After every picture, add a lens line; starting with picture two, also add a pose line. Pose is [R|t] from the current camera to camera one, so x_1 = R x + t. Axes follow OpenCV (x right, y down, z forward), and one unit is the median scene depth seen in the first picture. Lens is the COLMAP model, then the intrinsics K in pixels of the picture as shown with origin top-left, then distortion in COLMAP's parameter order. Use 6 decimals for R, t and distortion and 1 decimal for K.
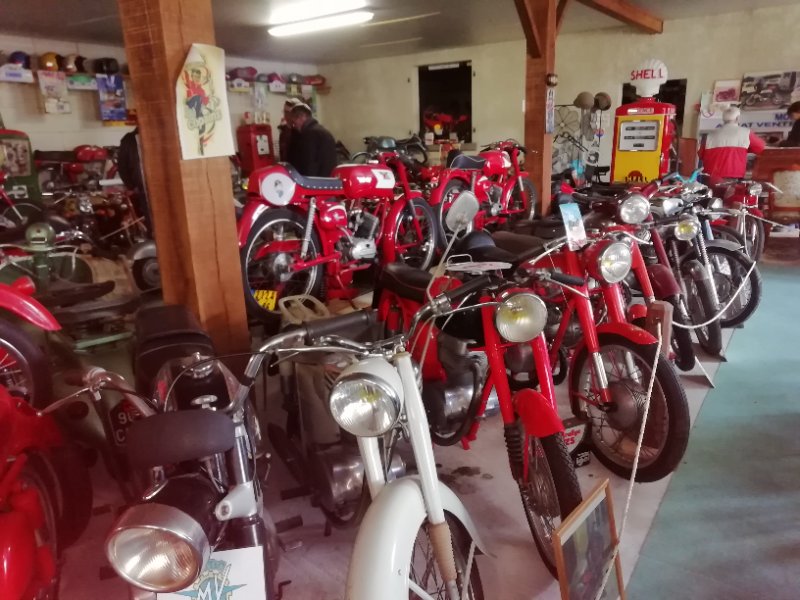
lens RADIAL K [[599.5, 0, 400.3], [0, 599.5, 302.6], [0, 0, 1]] dist [0.030196, -0.010196]
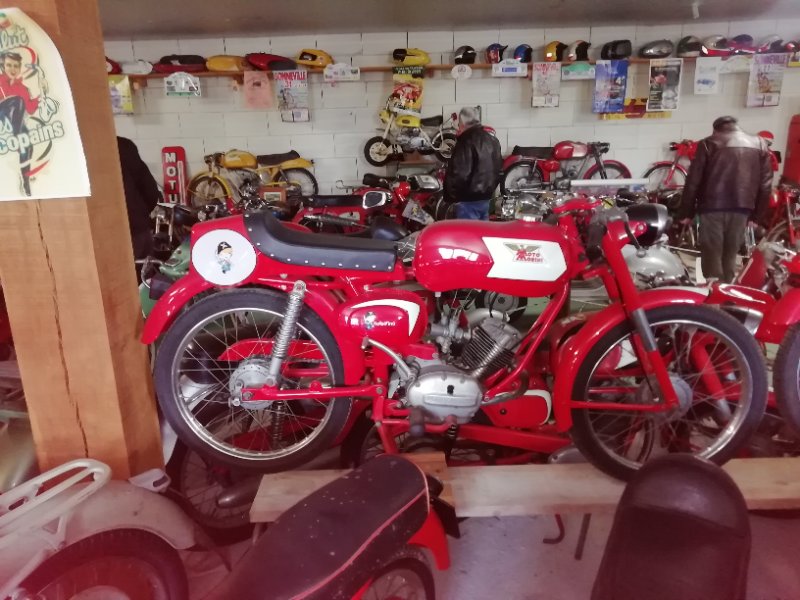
lens RADIAL K [[599.5, 0, 401.4], [0, 599.5, 308.2], [0, 0, 1]] dist [0.030196, -0.010196]
pose [[0.572231, 0.242343, -0.783468, 0.130228], [-0.218968, 0.965807, 0.138814, -0.098625], [0.790320, 0.092121, 0.605730, 0.305395]]
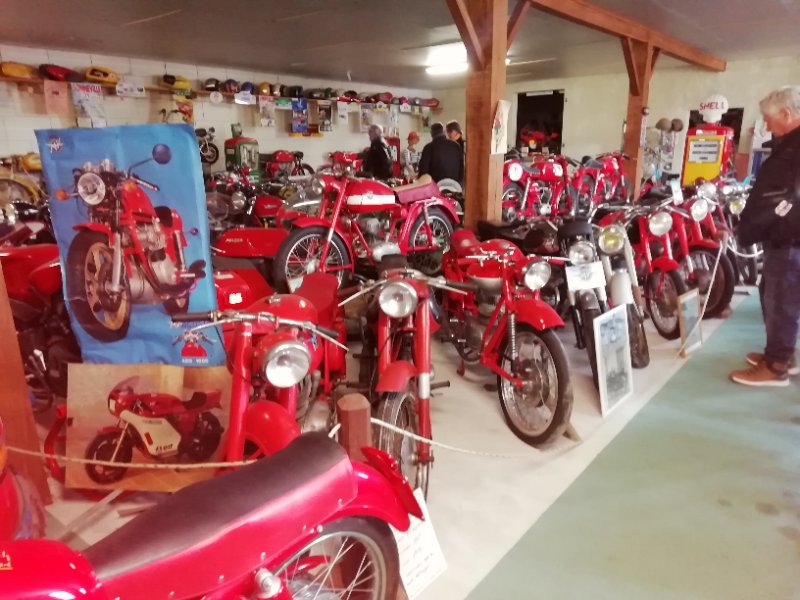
lens RADIAL K [[599.5, 0, 399.3], [0, 599.5, 312.4], [0, 0, 1]] dist [0.030196, -0.010196]
pose [[0.996941, 0.041361, -0.066316, -0.171321], [-0.041862, 0.999104, -0.006183, 0.114614], [0.066001, 0.008940, 0.997780, -0.372314]]
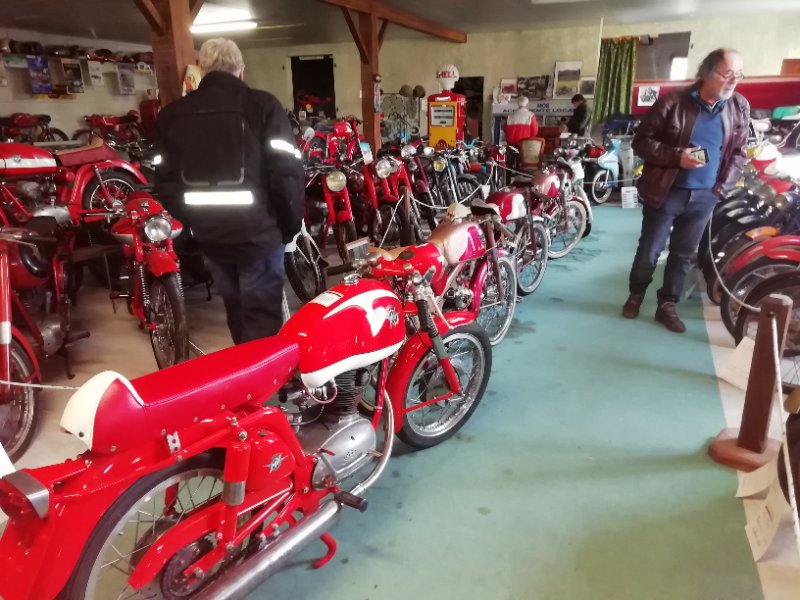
lens RADIAL K [[599.5, 0, 406.6], [0, 599.5, 313.0], [0, 0, 1]] dist [0.030196, -0.010196]
pose [[0.978878, -0.044536, 0.199536, -0.012827], [0.035421, 0.998170, 0.049020, 0.131508], [-0.201354, -0.040916, 0.978664, -0.450075]]
